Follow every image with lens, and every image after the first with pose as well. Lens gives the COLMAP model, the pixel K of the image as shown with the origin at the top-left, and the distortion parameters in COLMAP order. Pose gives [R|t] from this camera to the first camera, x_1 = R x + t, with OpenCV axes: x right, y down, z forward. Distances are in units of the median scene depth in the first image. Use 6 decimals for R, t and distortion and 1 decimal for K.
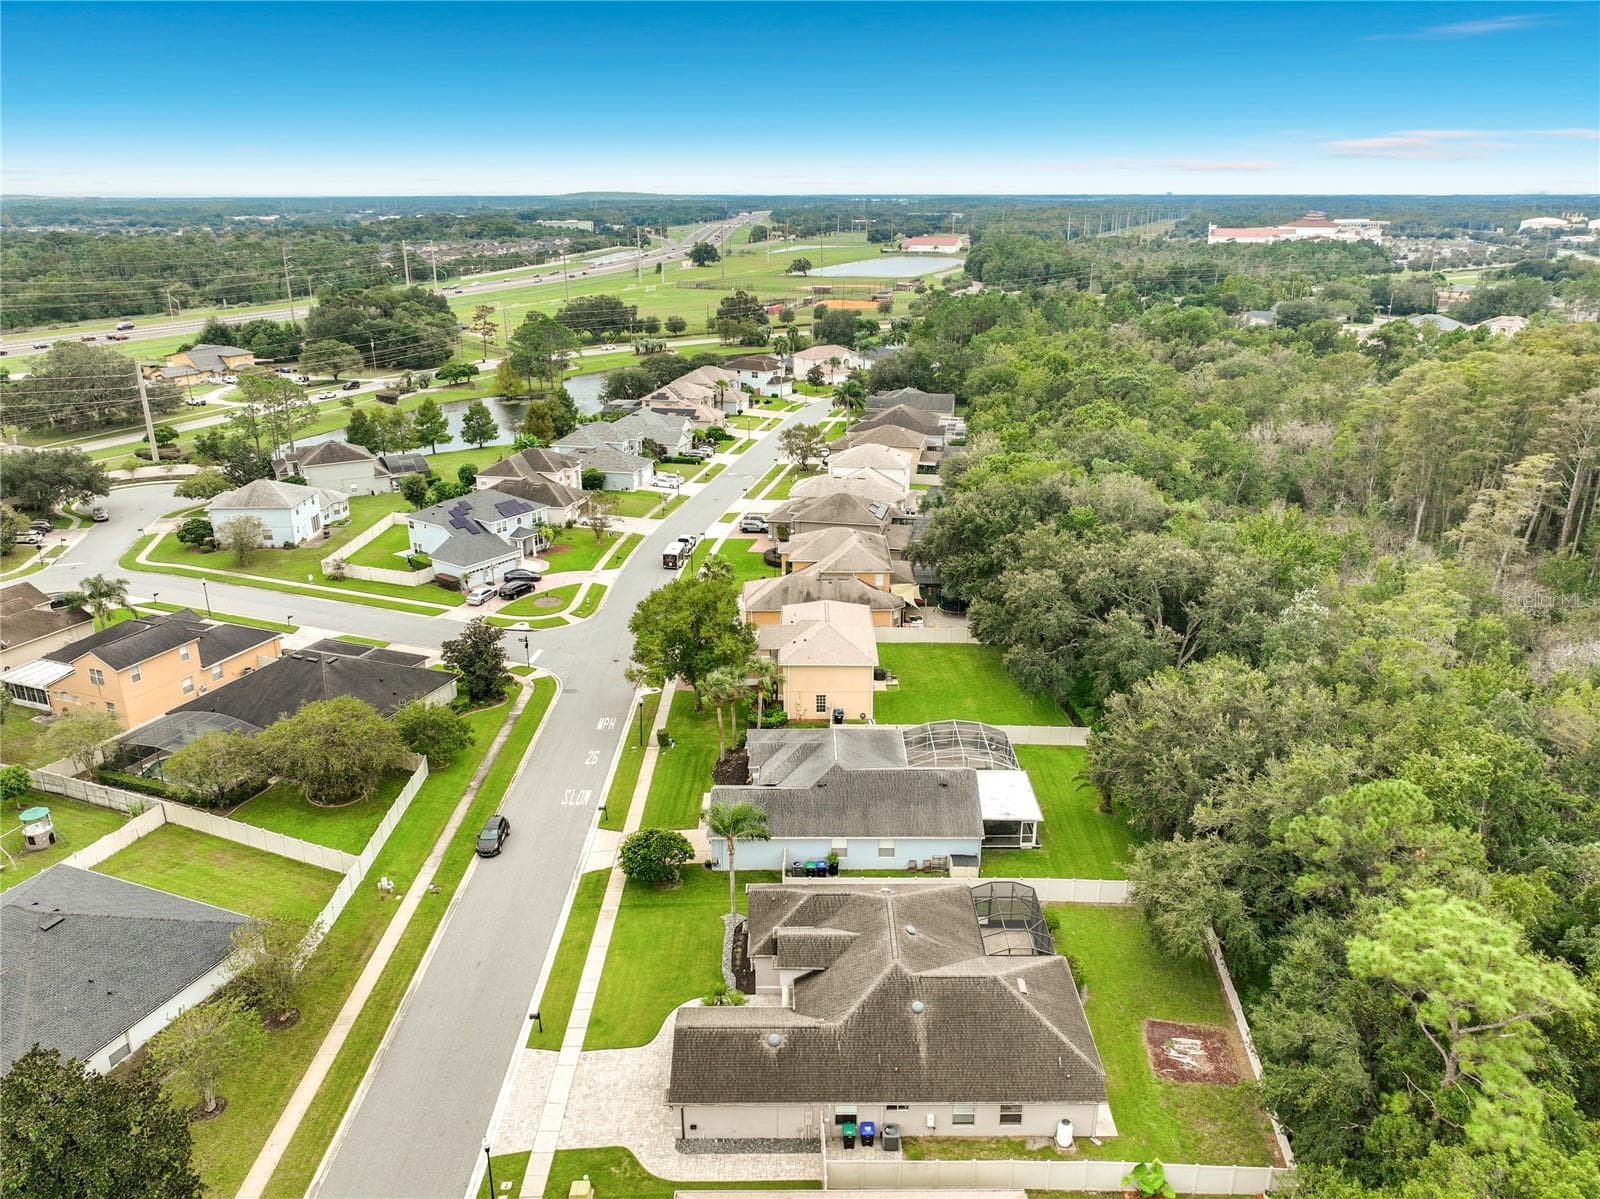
lens RADIAL K [[1174.0, 0, 807.8], [0, 1174.0, 600.6], [0, 0, 1]] dist [0.026693, 0.007888]
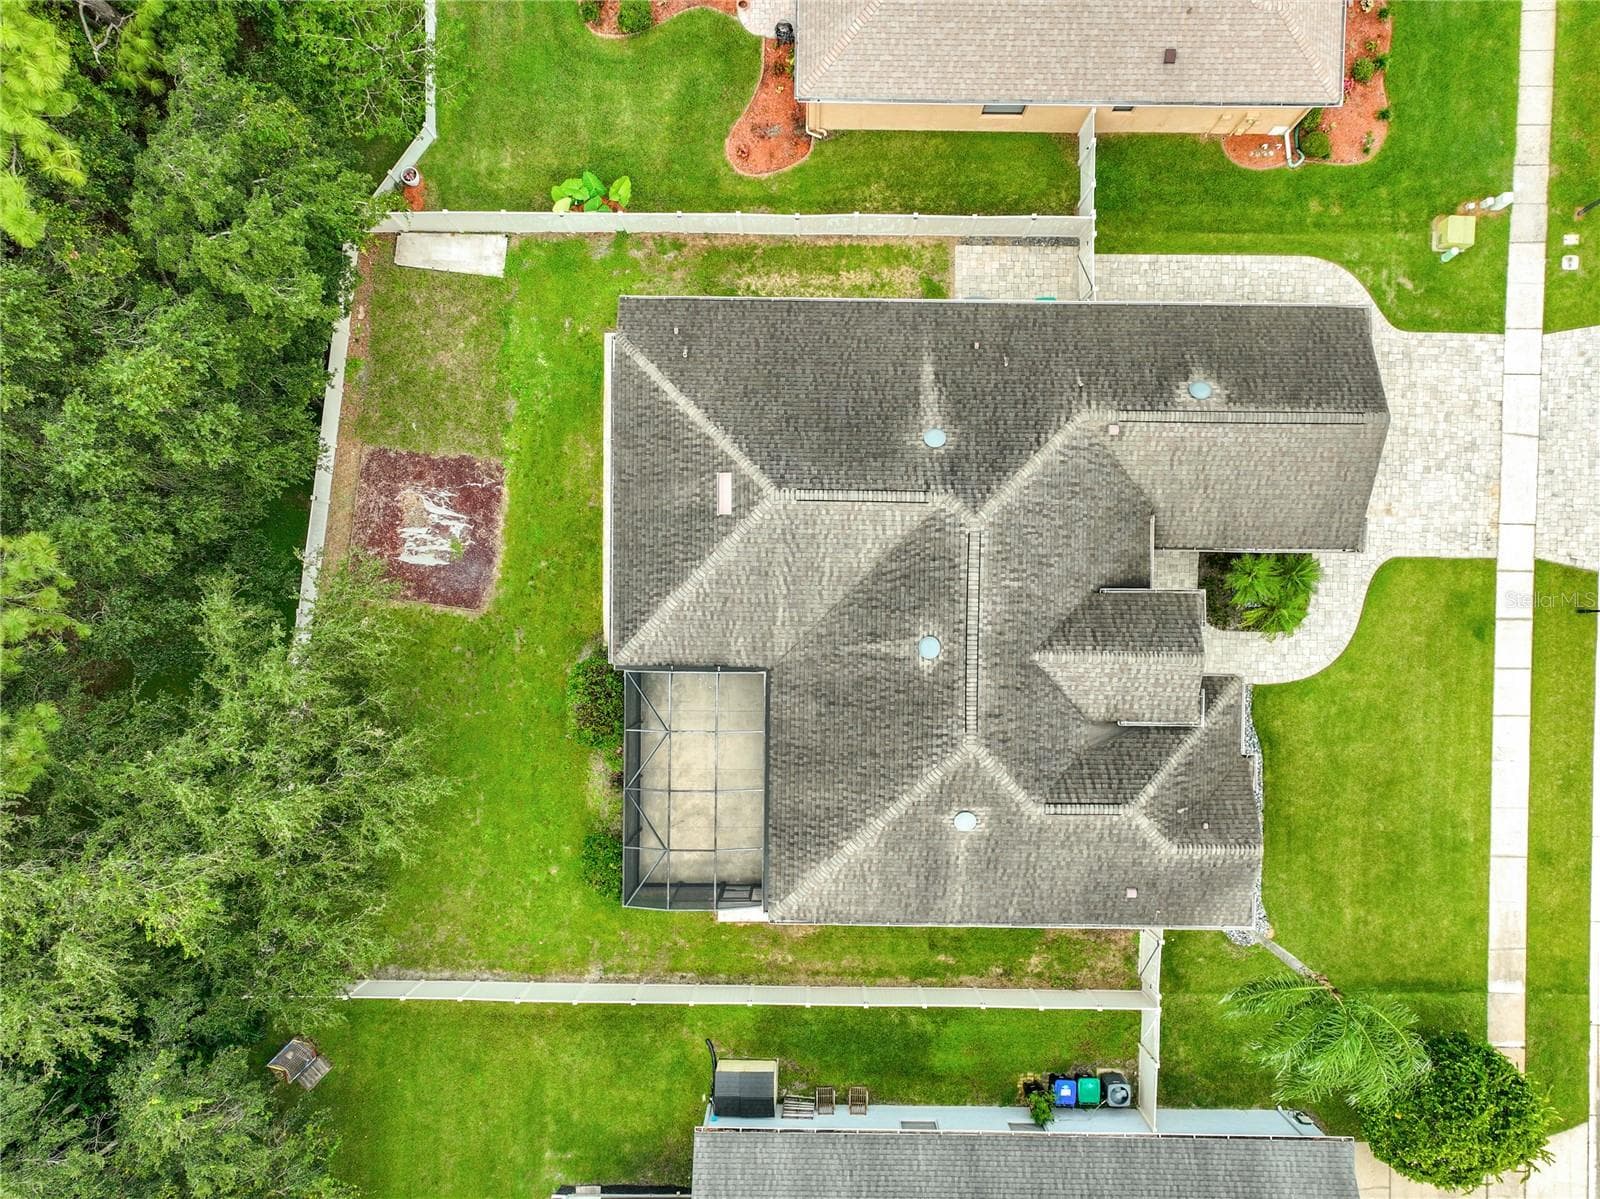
lens RADIAL K [[1174.0, 0, 807.8], [0, 1174.0, 600.6], [0, 0, 1]] dist [0.026693, 0.007888]
pose [[-0.999874, -0.015537, -0.003102, 0.140231], [0.002714, -0.360877, 0.932609, -0.157546], [-0.015609, 0.932484, 0.360874, 0.818522]]
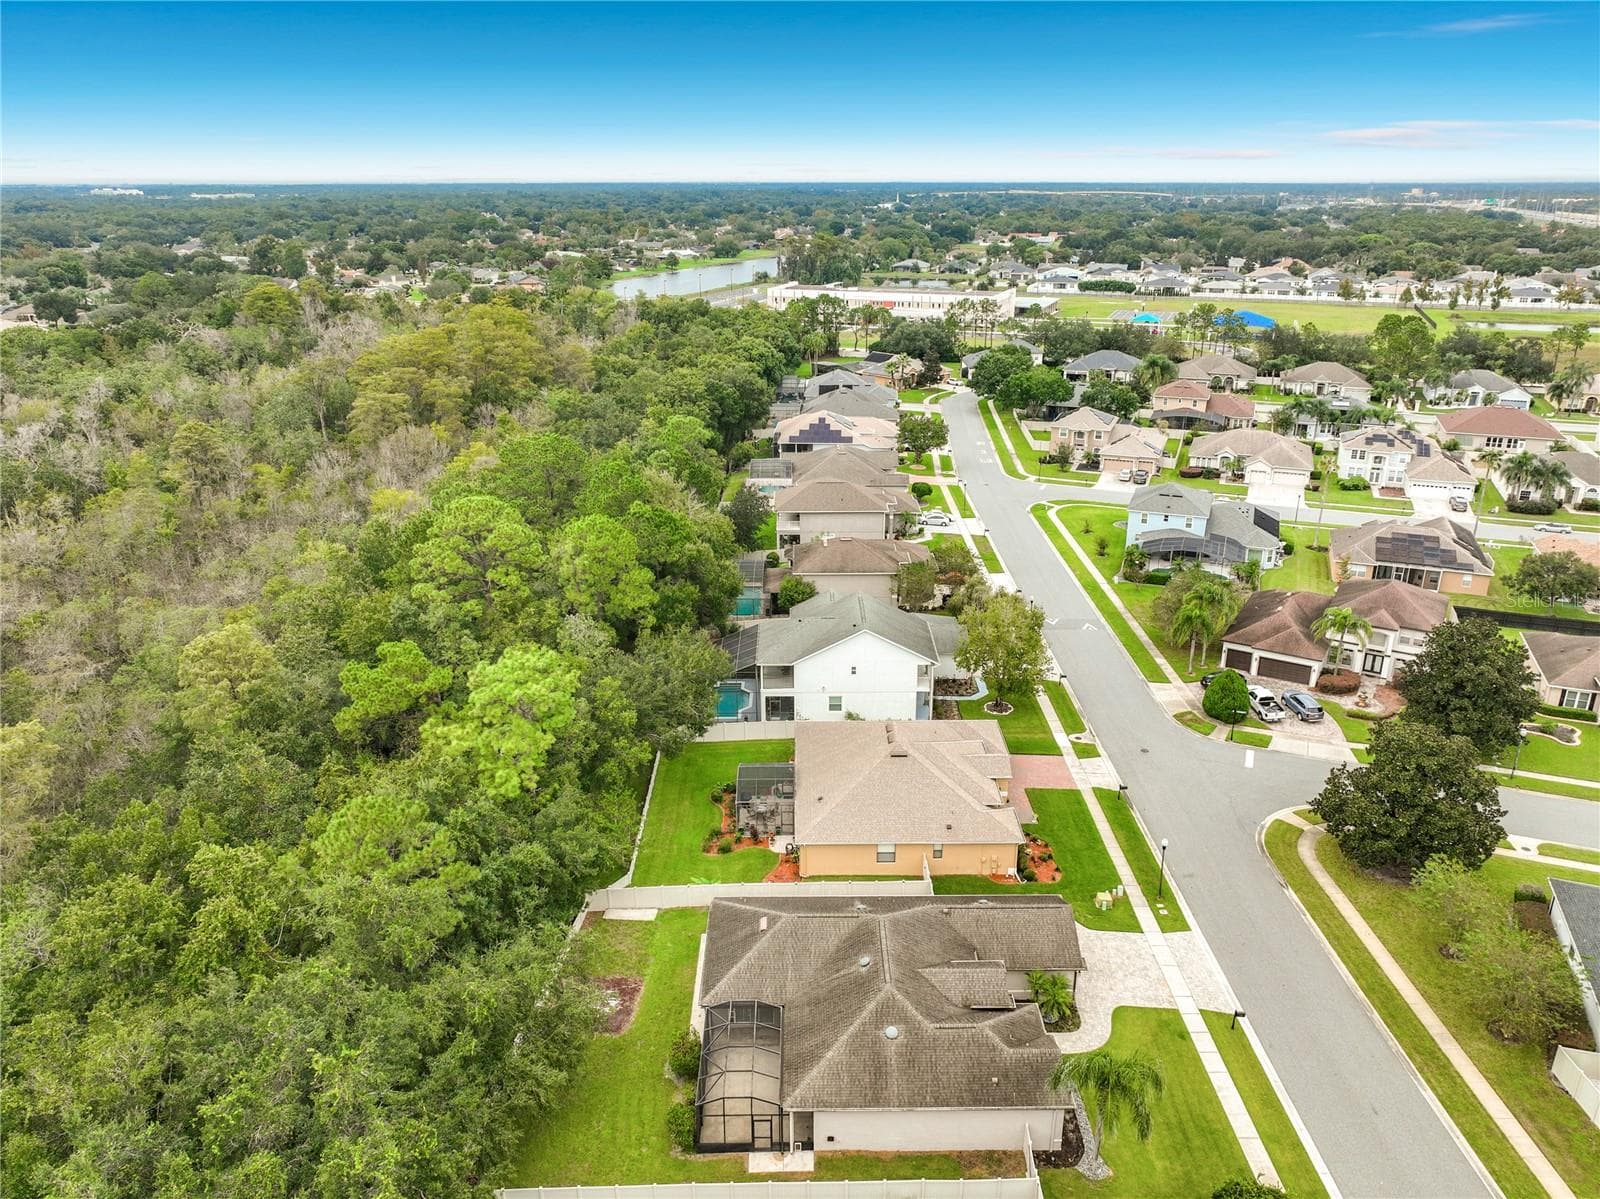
lens RADIAL K [[1174.0, 0, 807.8], [0, 1174.0, 600.6], [0, 0, 1]] dist [0.026693, 0.007888]
pose [[-0.999989, 0.003488, -0.003018, 0.137018], [0.000722, 0.764735, 0.644345, -0.566202], [0.004556, 0.644336, -0.764729, 1.562052]]
